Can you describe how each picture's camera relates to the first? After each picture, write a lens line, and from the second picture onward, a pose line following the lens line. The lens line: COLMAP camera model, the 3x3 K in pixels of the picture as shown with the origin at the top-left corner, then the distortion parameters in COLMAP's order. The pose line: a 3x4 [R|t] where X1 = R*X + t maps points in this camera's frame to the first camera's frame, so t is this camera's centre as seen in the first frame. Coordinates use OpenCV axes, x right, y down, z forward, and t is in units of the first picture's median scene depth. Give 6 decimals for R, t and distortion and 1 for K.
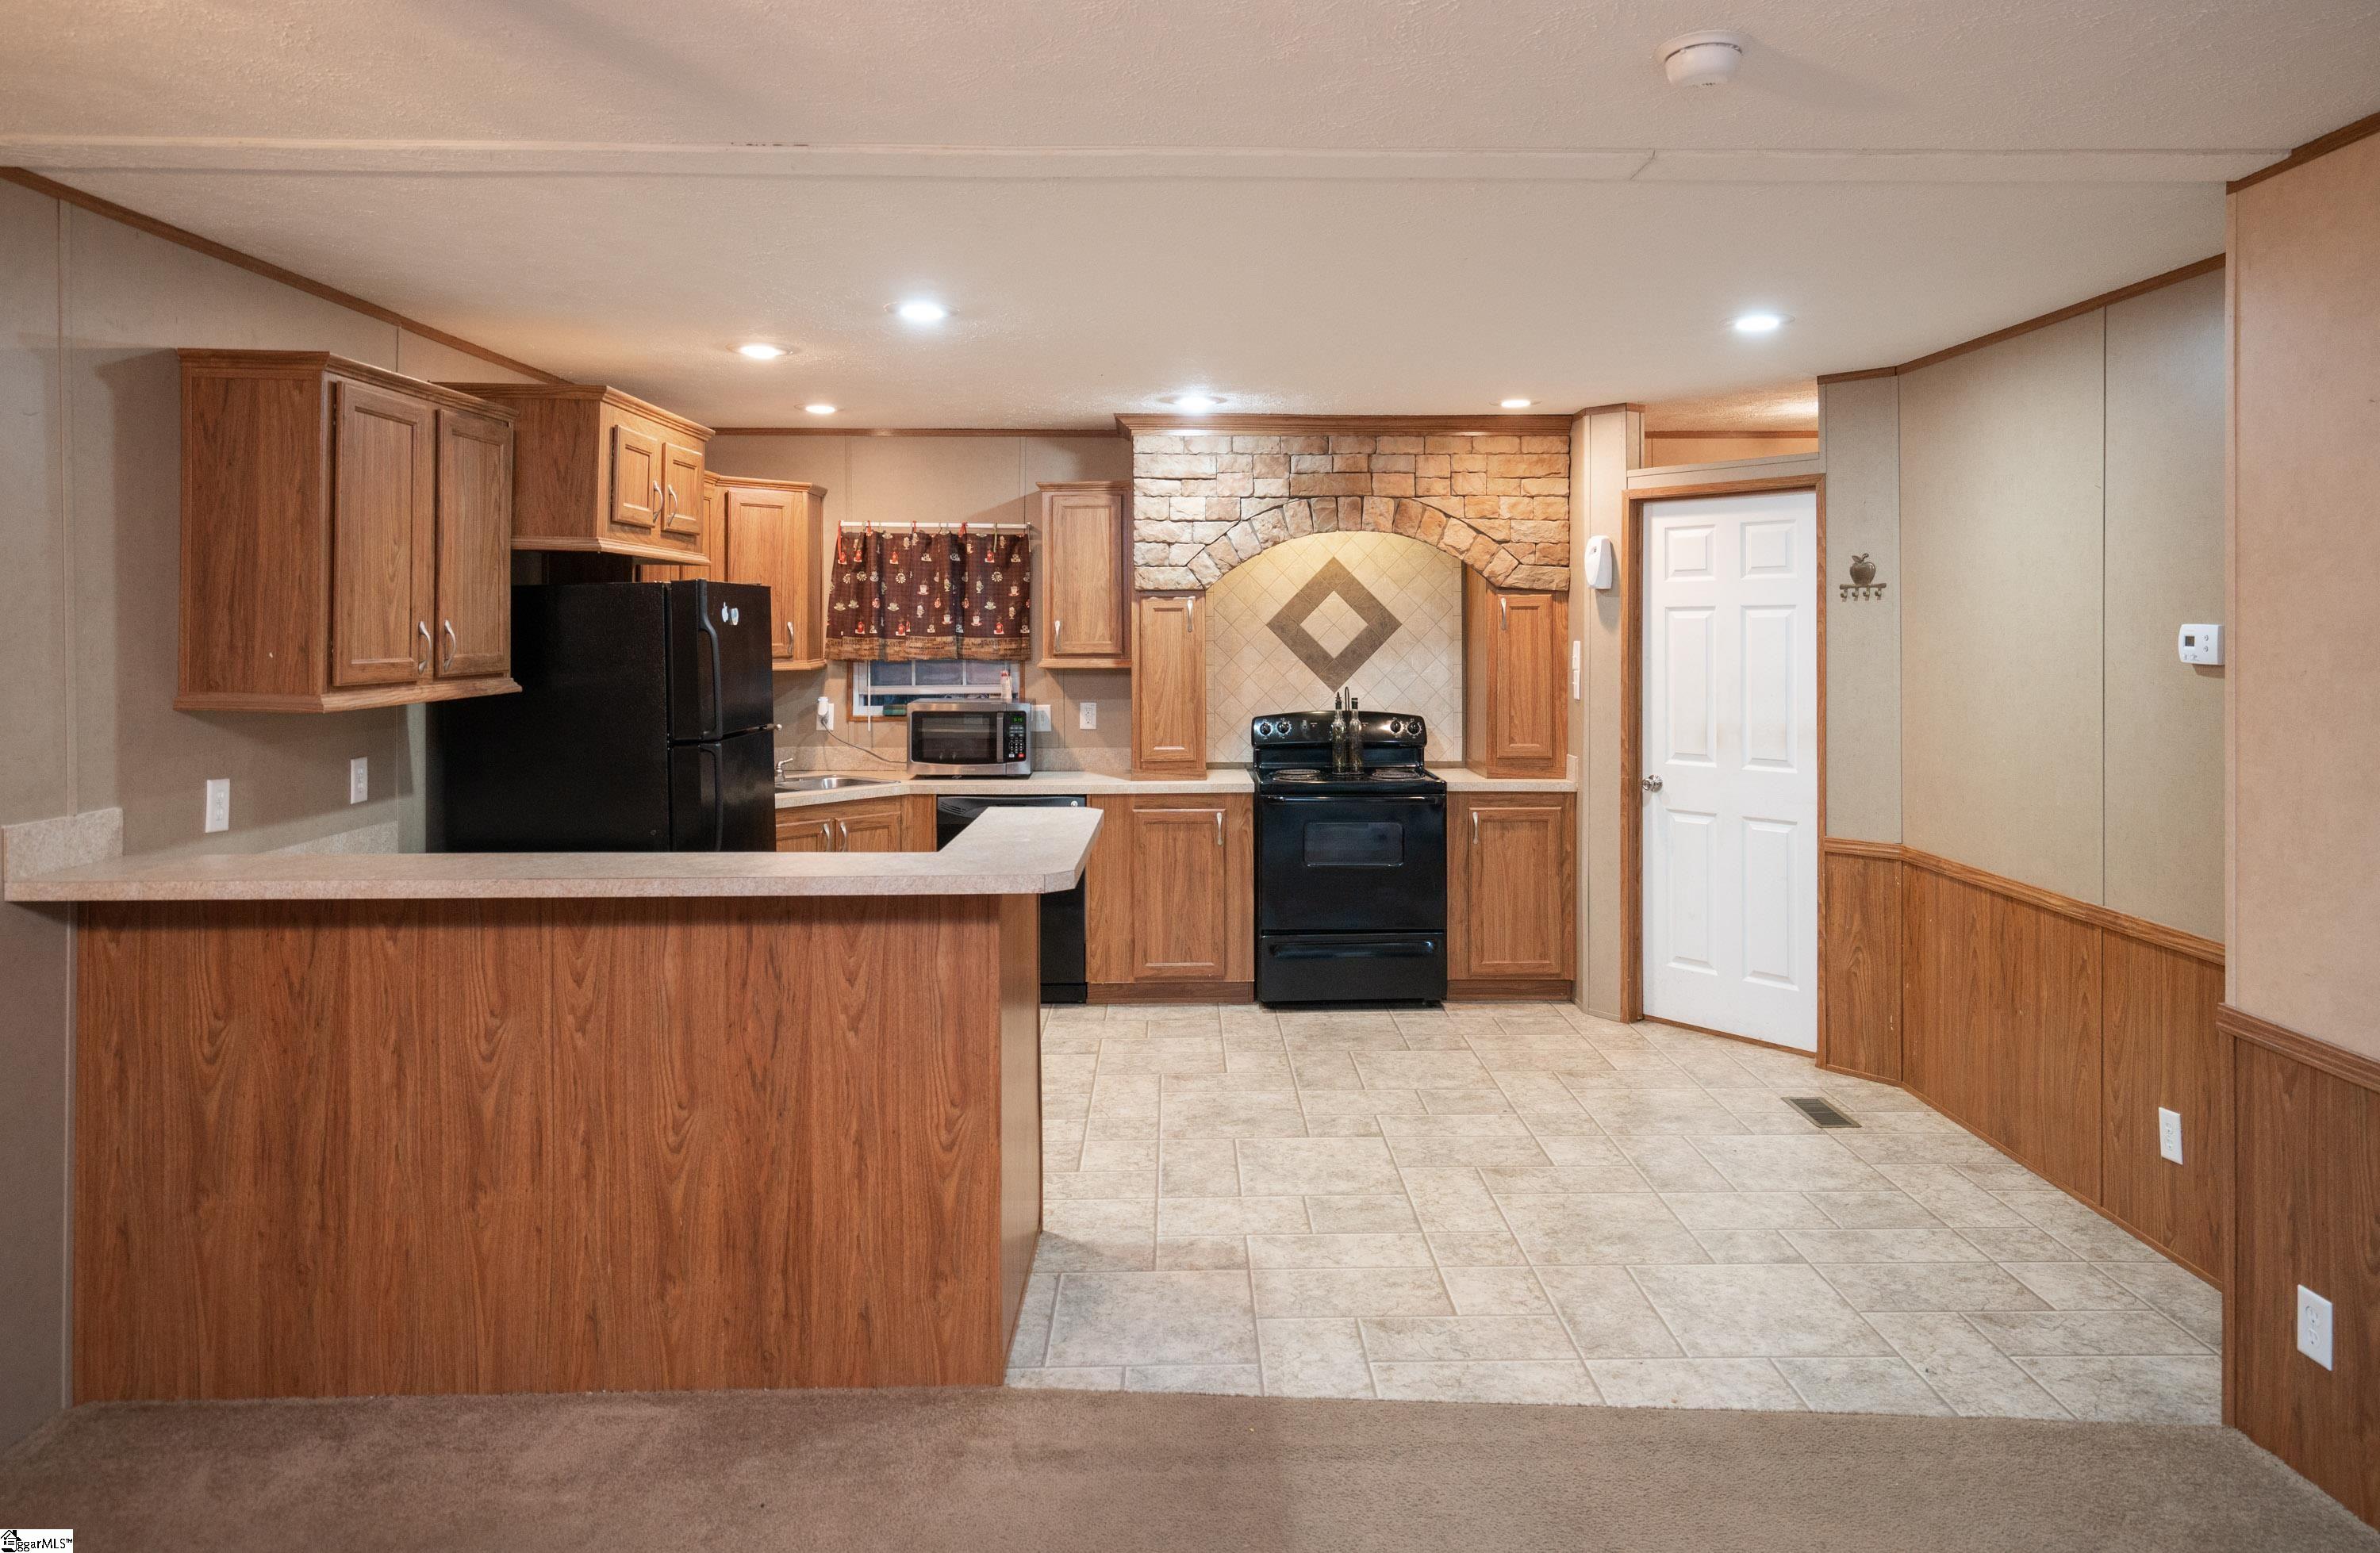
lens RADIAL K [[1479.1, 0, 1194.6], [0, 1479.1, 638.5], [0, 0, 1]] dist [-0.018026, 0.000503]
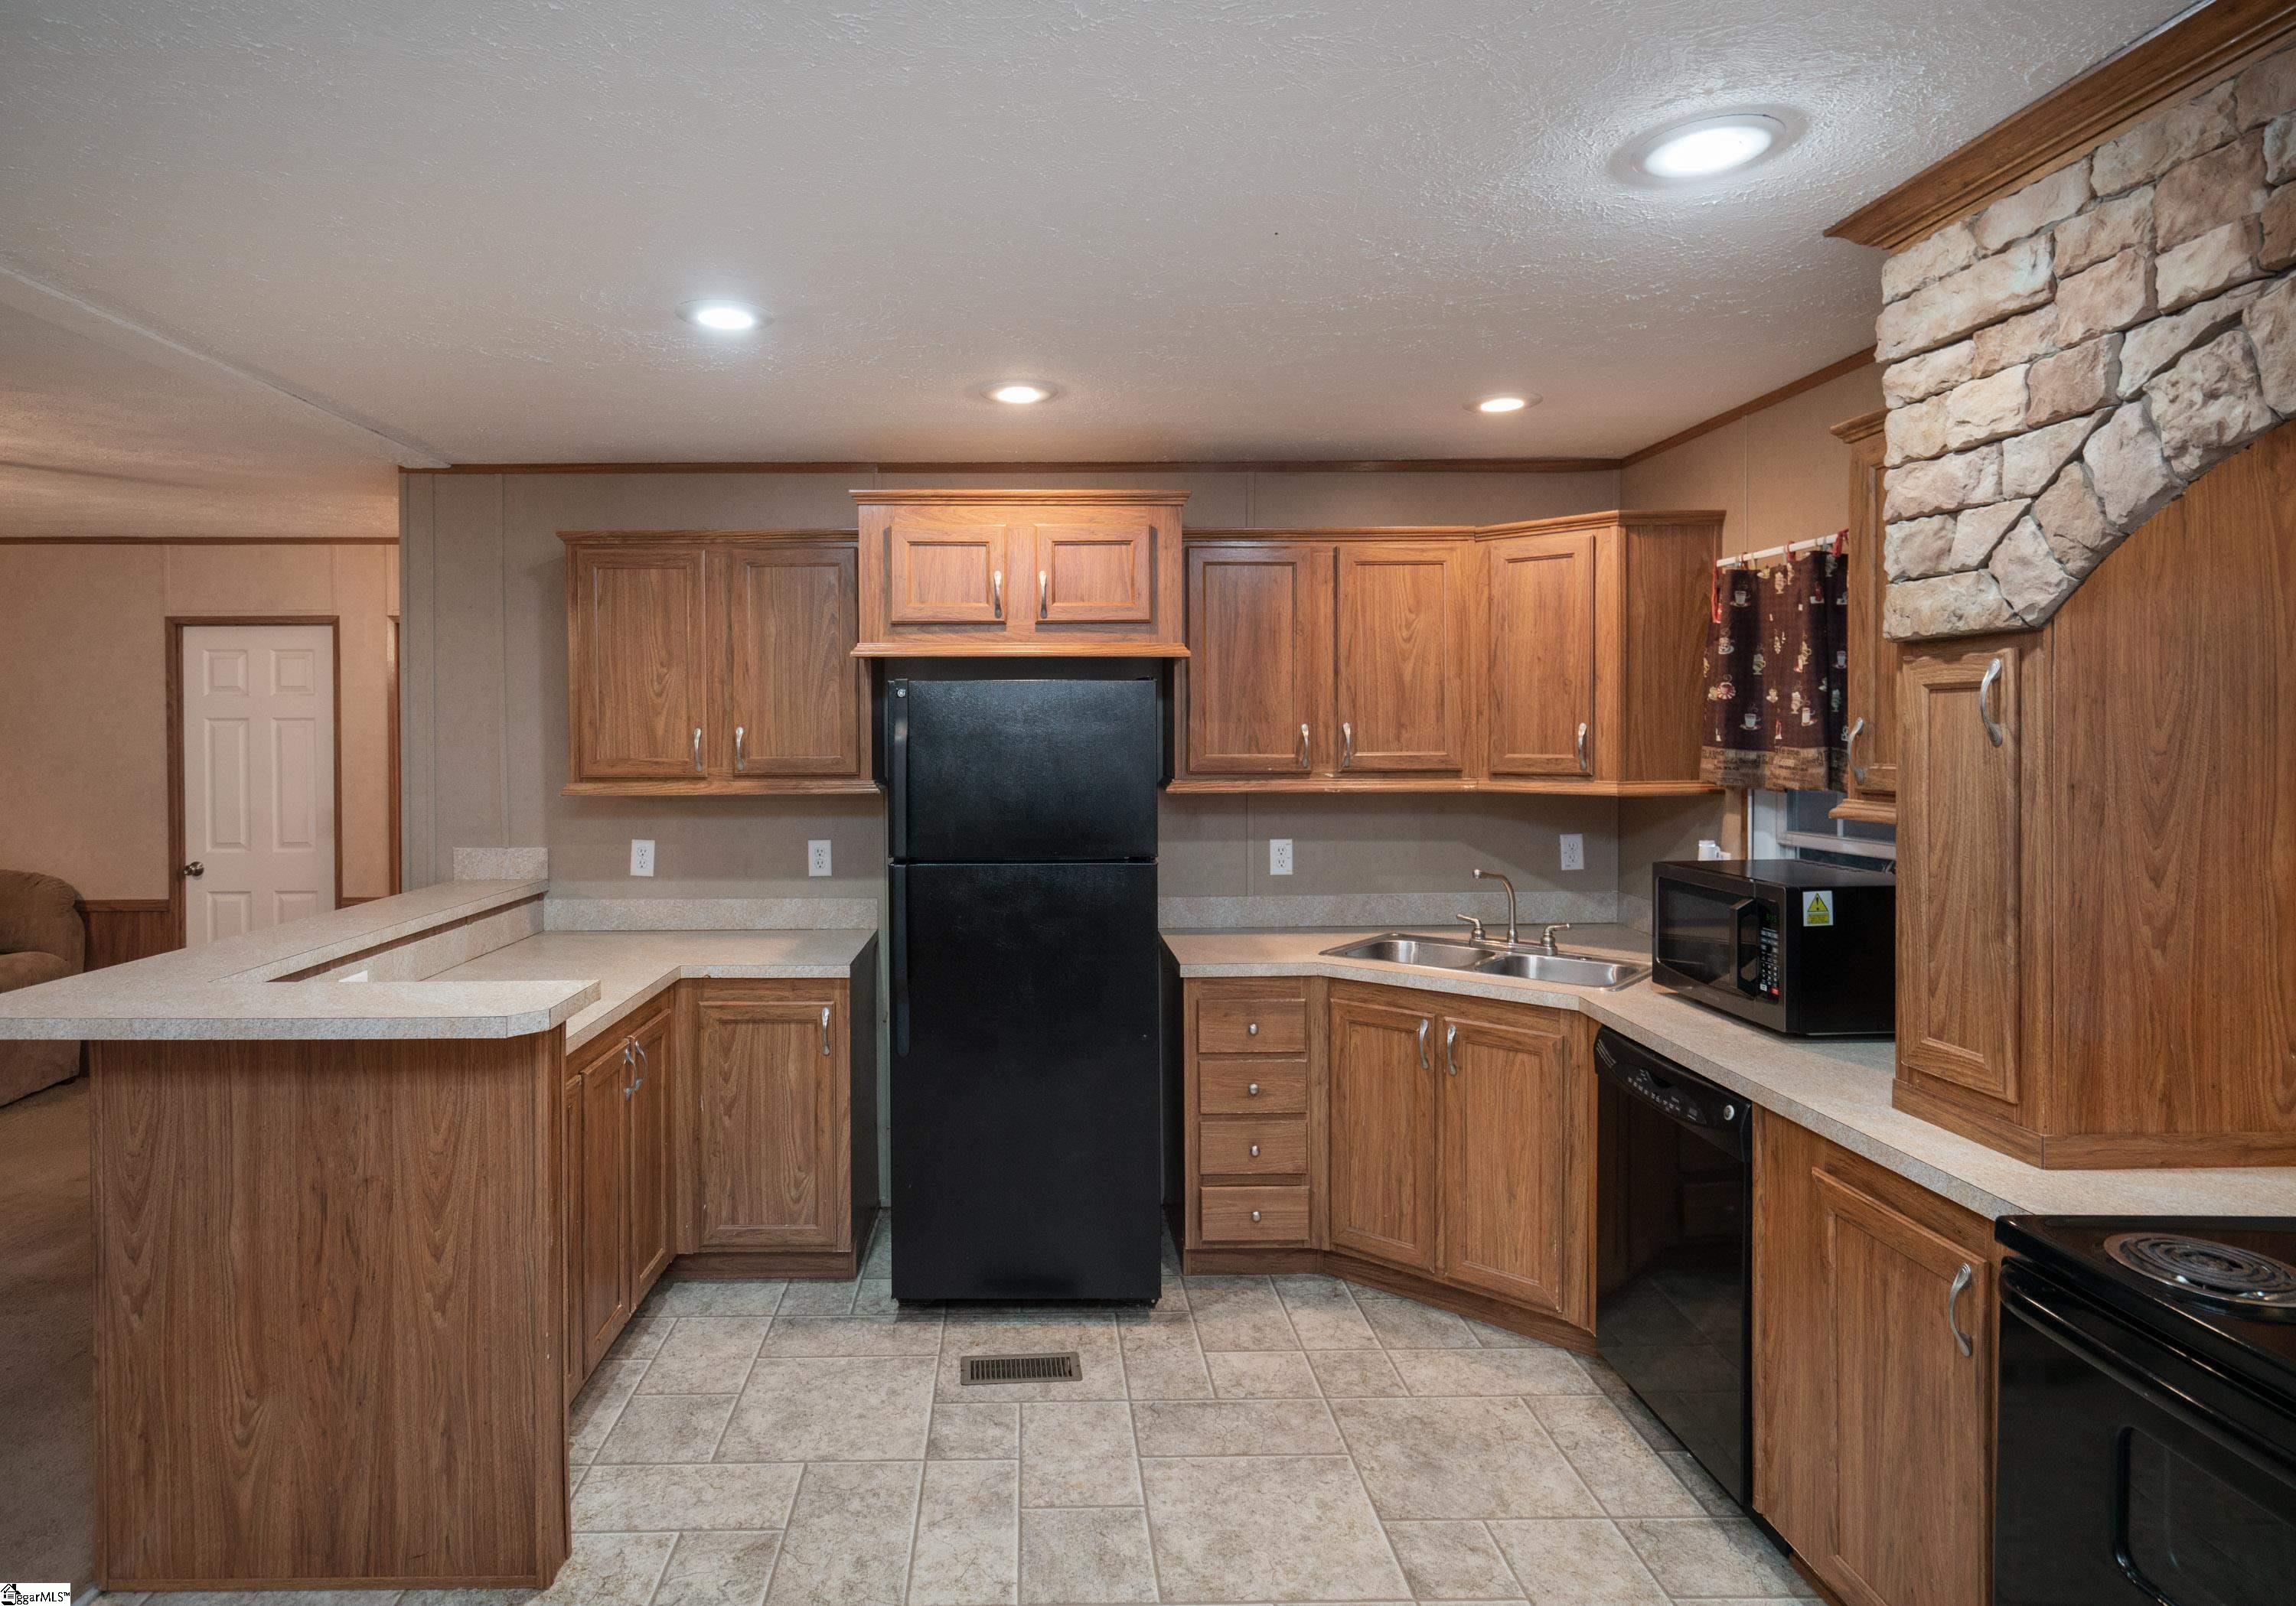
lens RADIAL K [[1261.4, 0, 1046.3], [0, 1261.4, 749.3], [0, 0, 1]] dist [-0.006566, 0.009676]
pose [[0.002747, 0.016511, -0.999860, 0.307339], [-0.004655, 0.999853, 0.016499, -0.007832], [0.999985, 0.004609, 0.002823, 0.766508]]
